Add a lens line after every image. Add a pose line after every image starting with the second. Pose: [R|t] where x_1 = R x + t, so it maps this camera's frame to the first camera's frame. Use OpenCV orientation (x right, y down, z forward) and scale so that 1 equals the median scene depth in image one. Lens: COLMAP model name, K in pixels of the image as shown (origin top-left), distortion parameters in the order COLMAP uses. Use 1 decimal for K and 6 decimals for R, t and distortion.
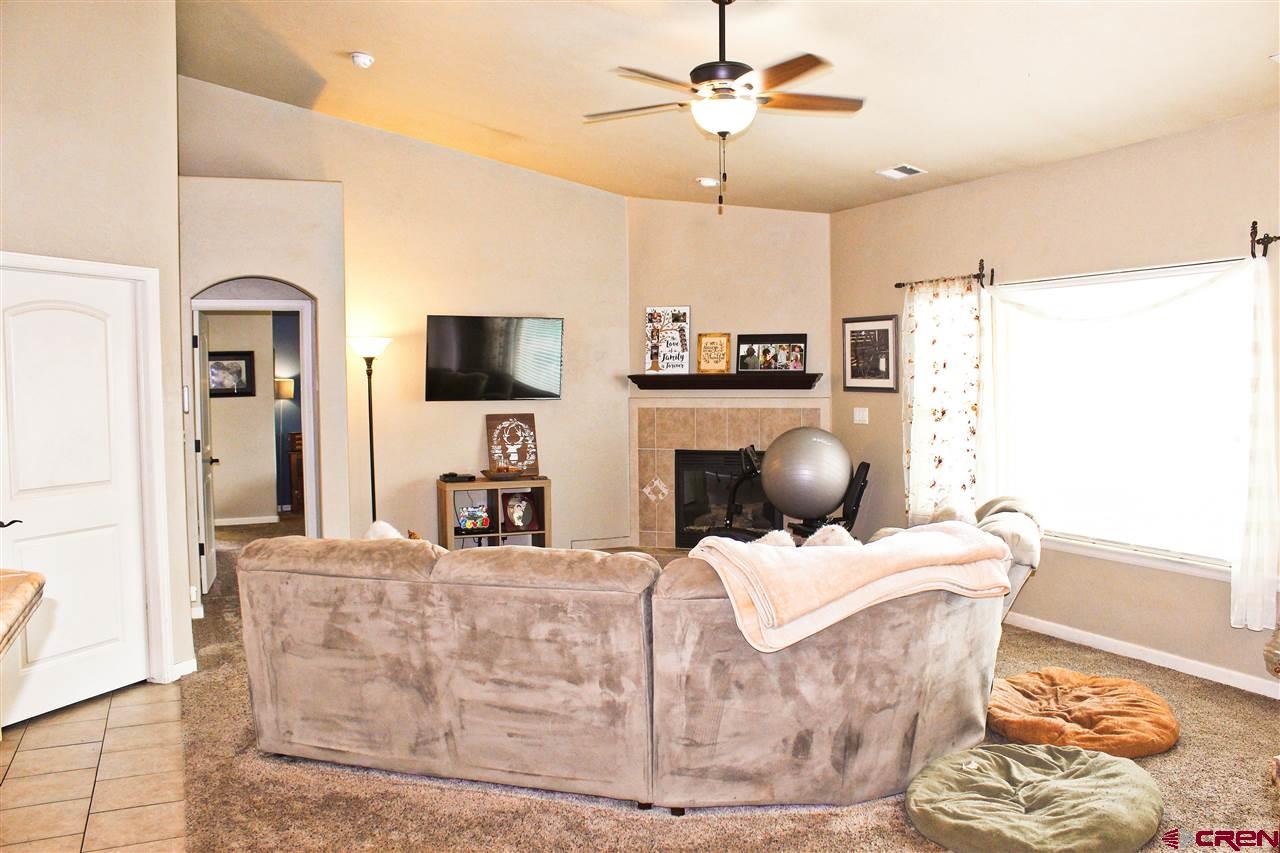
lens RADIAL K [[1066.2, 0, 646.0], [0, 1066.2, 430.9], [0, 0, 1]] dist [-0.168636, 0.158300]
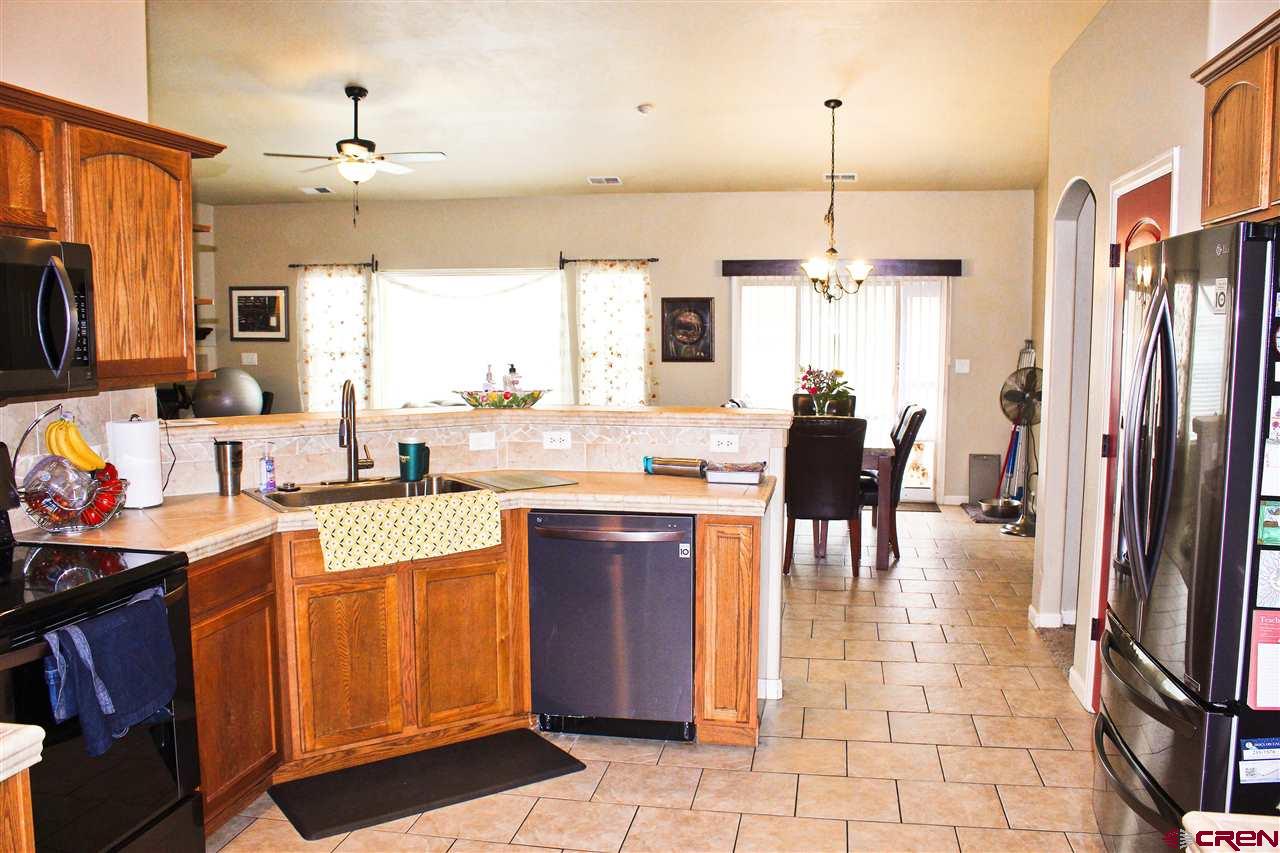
lens RADIAL K [[1066.2, 0, 646.0], [0, 1066.2, 430.9], [0, 0, 1]] dist [-0.168636, 0.158300]
pose [[0.576706, -0.064874, 0.814372, -1.102245], [0.031468, 0.997866, 0.057207, 0.031705], [-0.816346, -0.007365, 0.577517, -0.350673]]
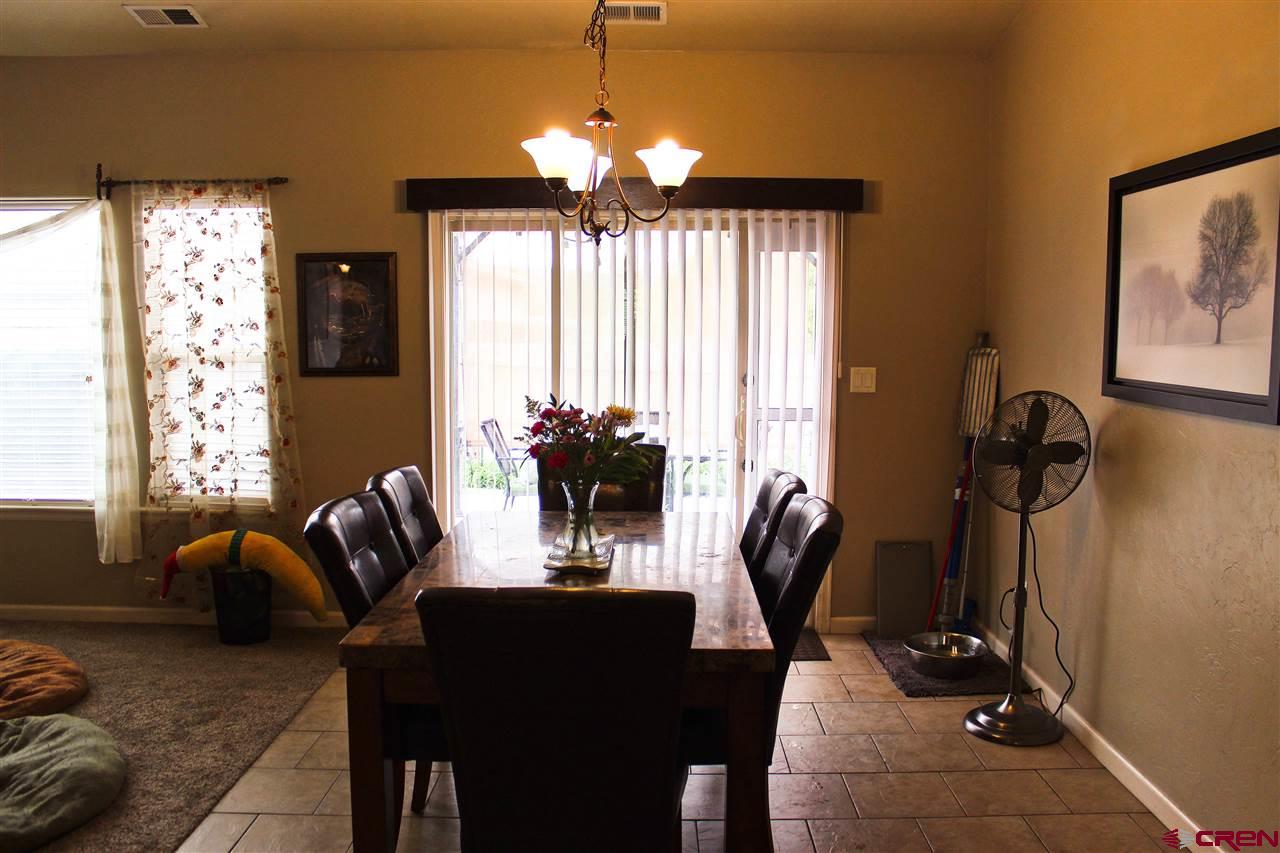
lens RADIAL K [[1066.2, 0, 646.0], [0, 1066.2, 430.9], [0, 0, 1]] dist [-0.168636, 0.158300]
pose [[0.430360, -0.082442, 0.898885, -0.115830], [0.035750, 0.996596, 0.074287, 0.003544], [-0.901949, 0.000165, 0.431842, 0.079995]]
